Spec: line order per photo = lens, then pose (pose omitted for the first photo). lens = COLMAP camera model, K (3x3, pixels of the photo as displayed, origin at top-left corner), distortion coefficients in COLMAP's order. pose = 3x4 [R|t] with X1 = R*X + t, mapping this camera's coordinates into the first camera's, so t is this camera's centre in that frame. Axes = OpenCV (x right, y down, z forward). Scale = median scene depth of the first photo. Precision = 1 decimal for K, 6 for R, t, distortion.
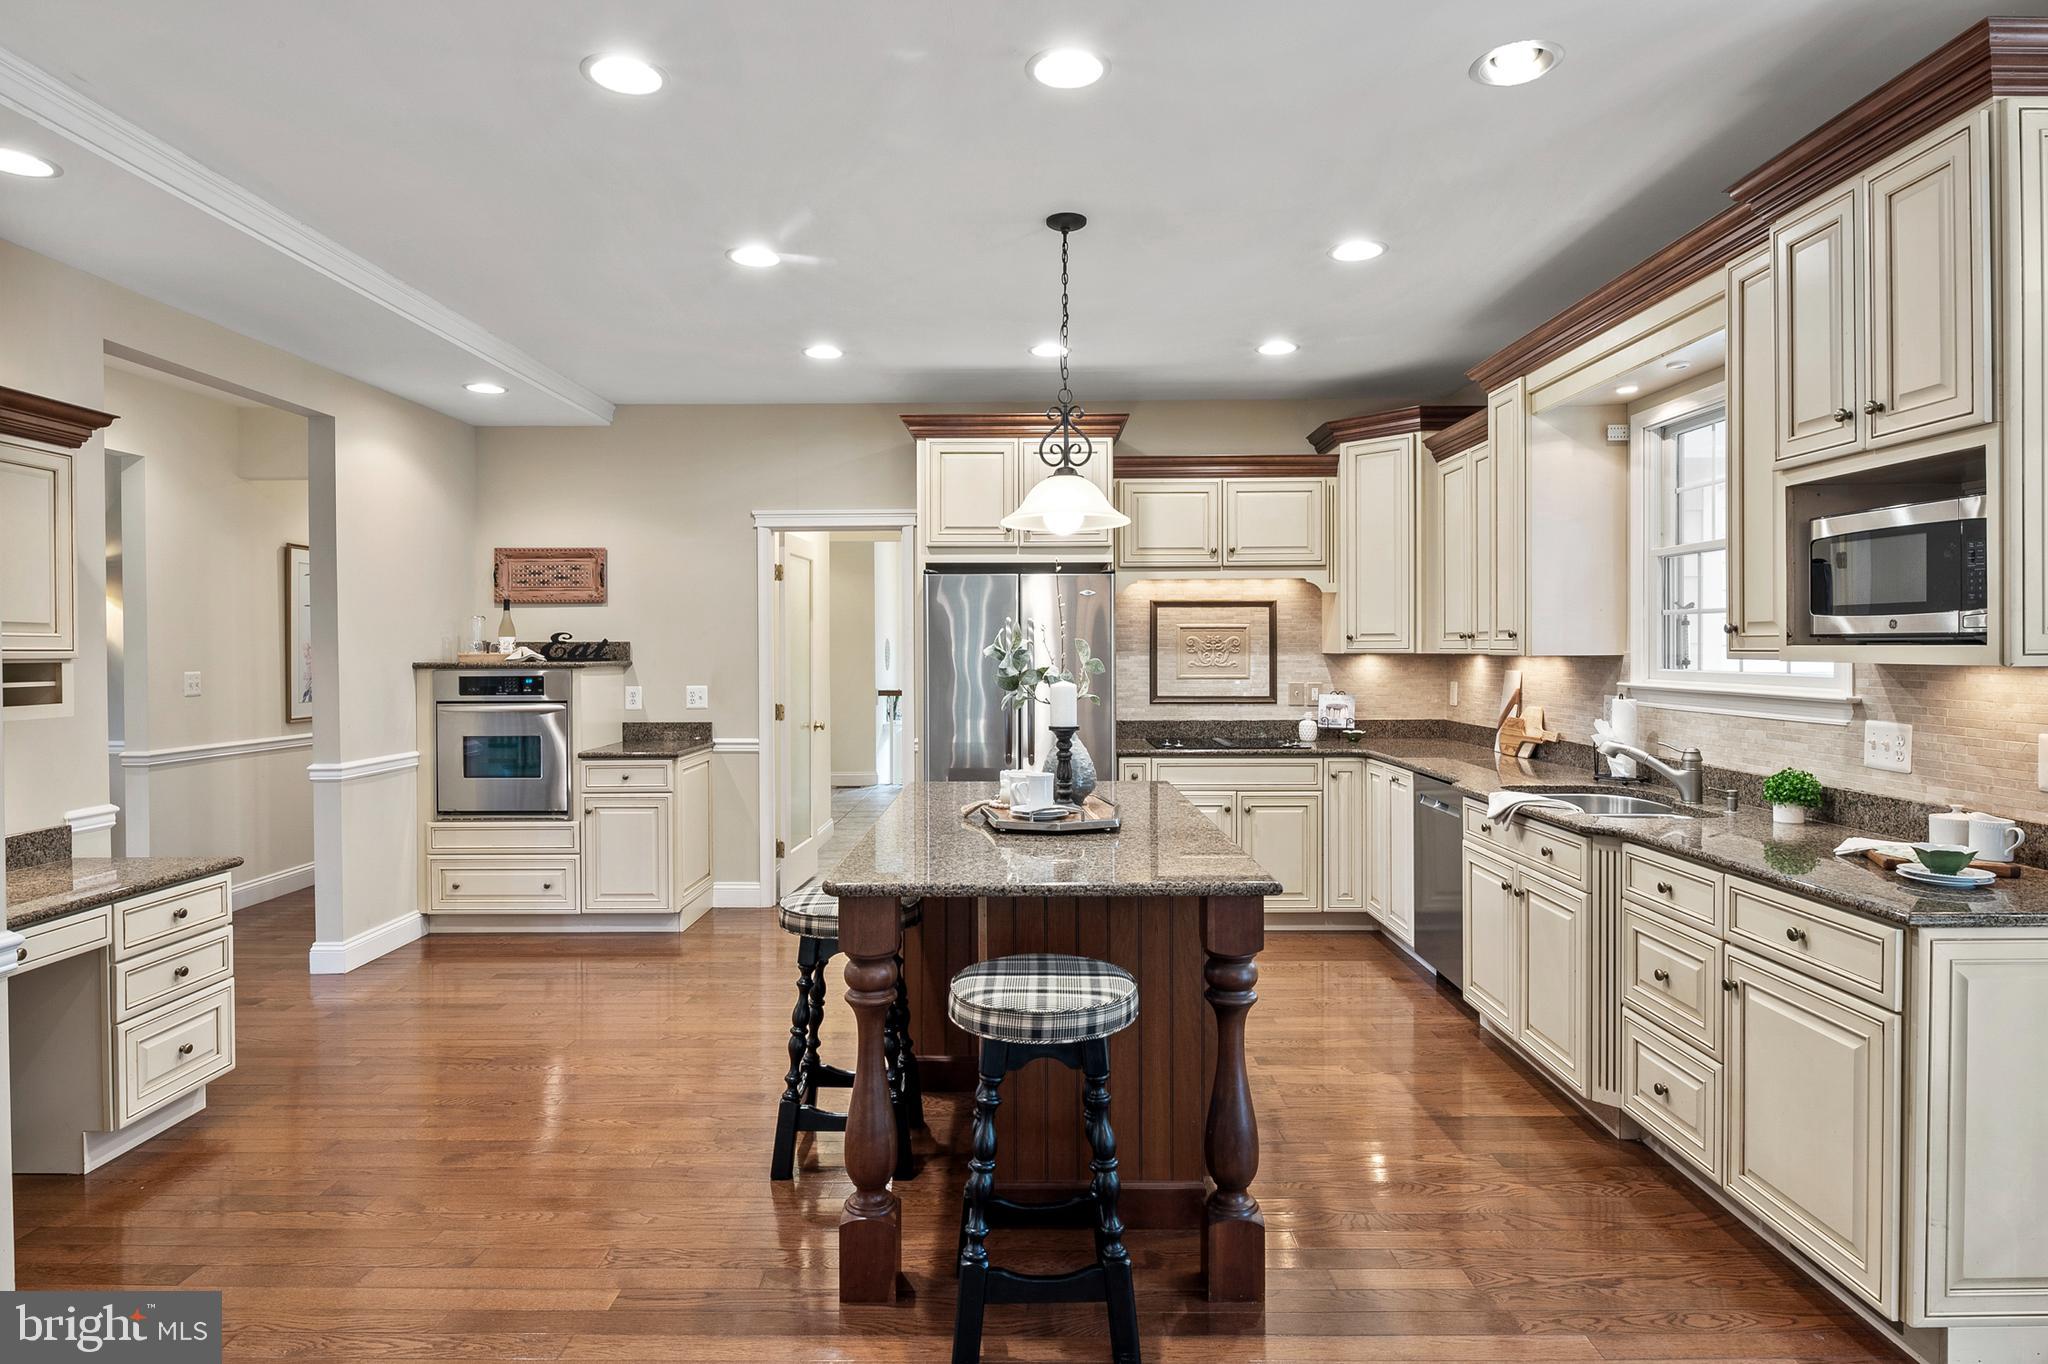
lens RADIAL K [[1125.6, 0, 1017.9], [0, 1125.6, 662.6], [0, 0, 1]] dist [0.002790, -0.009007]
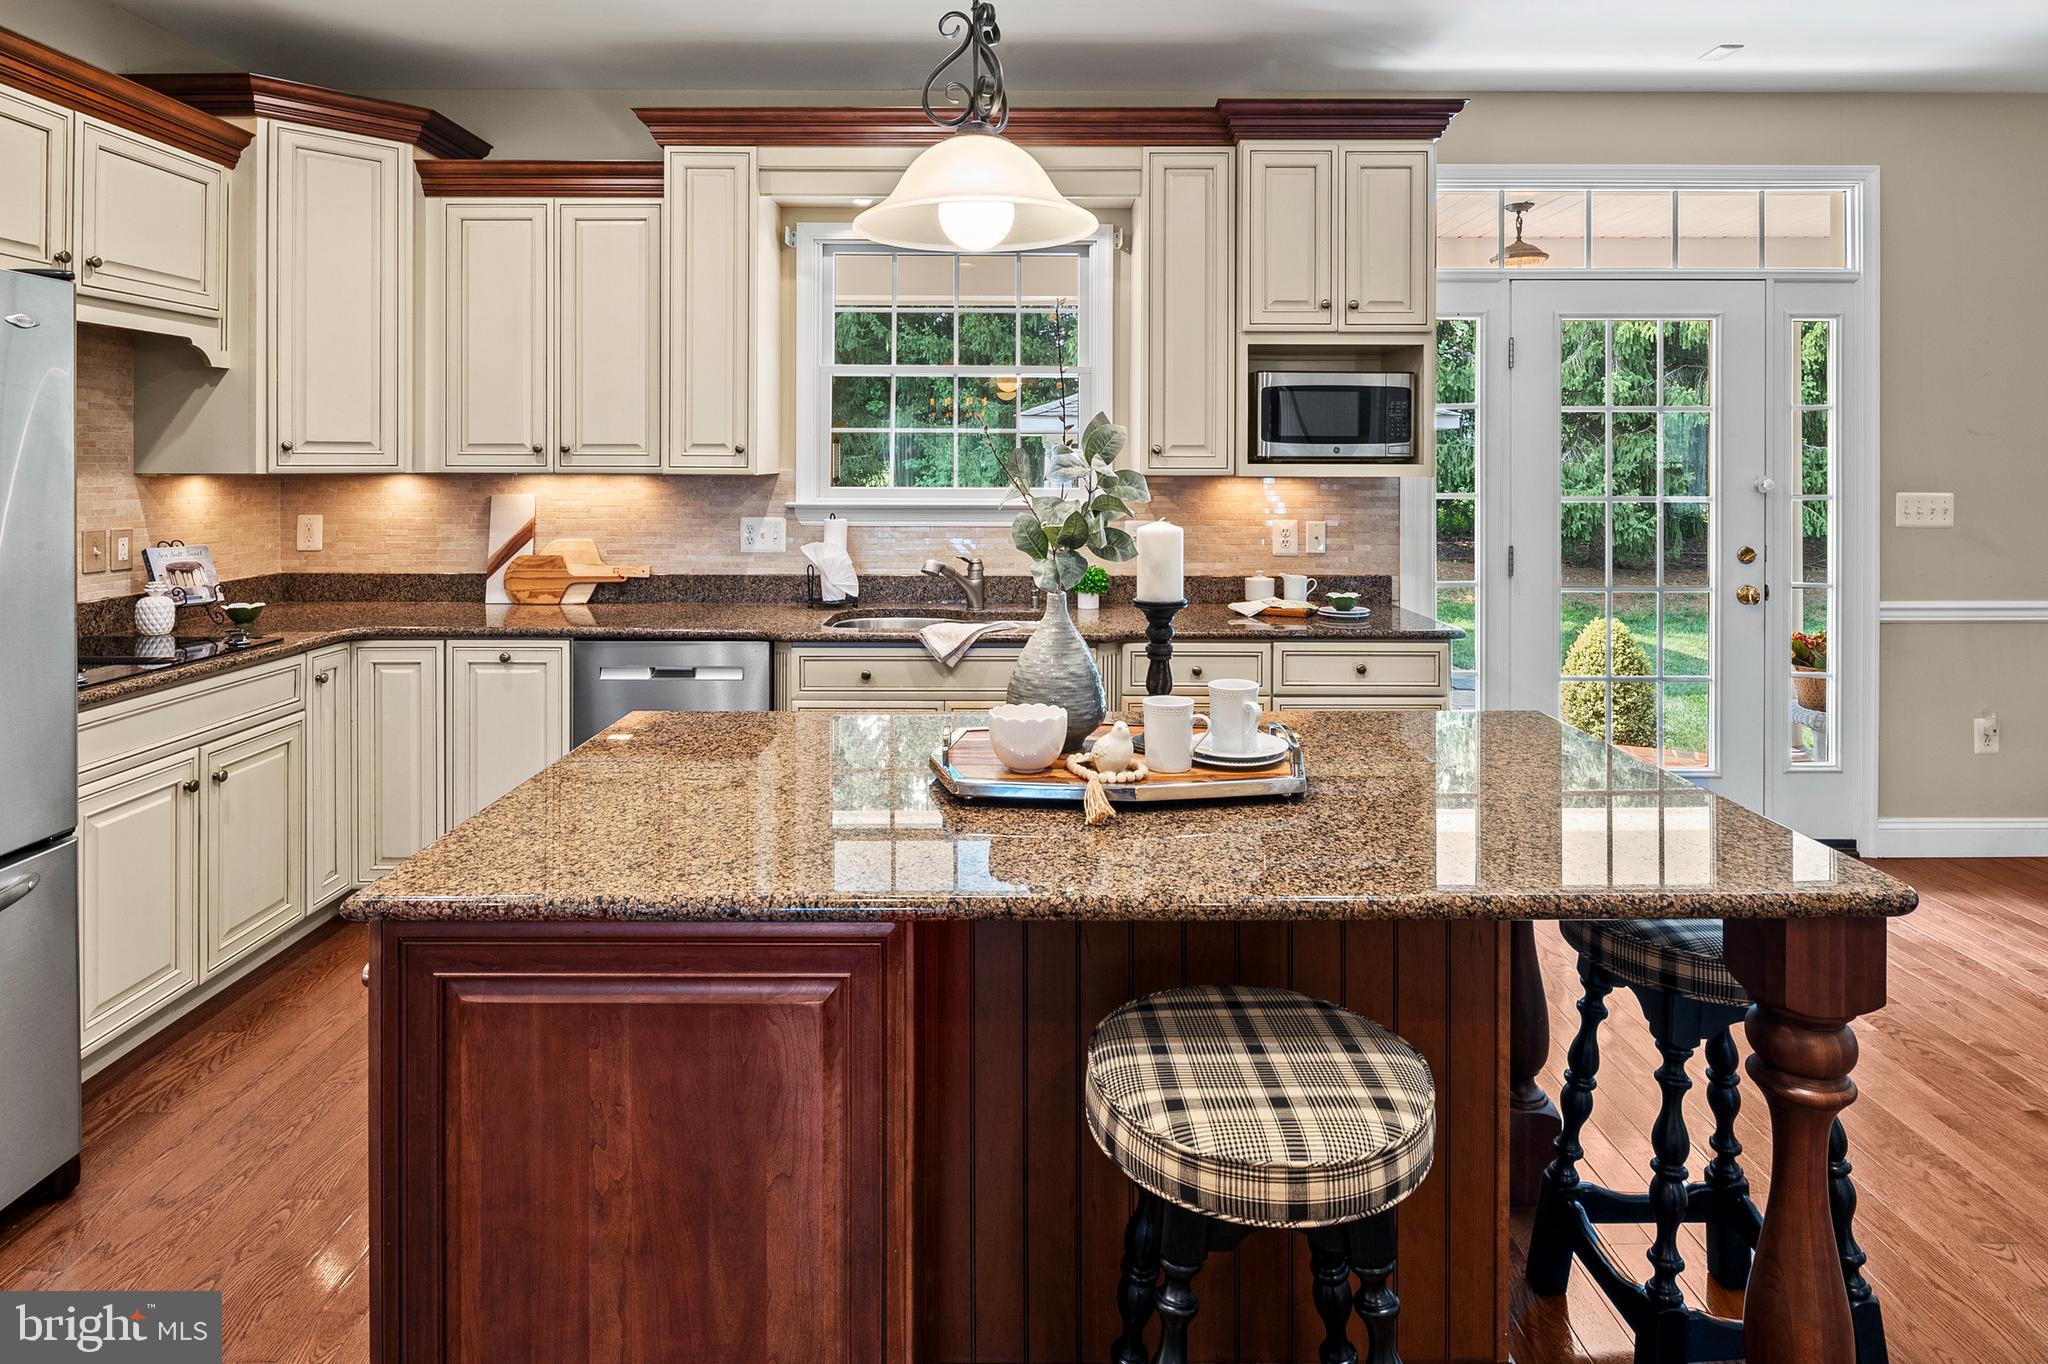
lens RADIAL K [[1125.6, 0, 1016.3], [0, 1125.6, 464.7], [0, 0, 1]] dist [0.002790, -0.009007]
pose [[-0.010102, 0.003288, 0.999944, -0.346815], [0.011874, 0.999924, -0.003168, -0.007380], [-0.999878, 0.011841, -0.010140, 0.695477]]
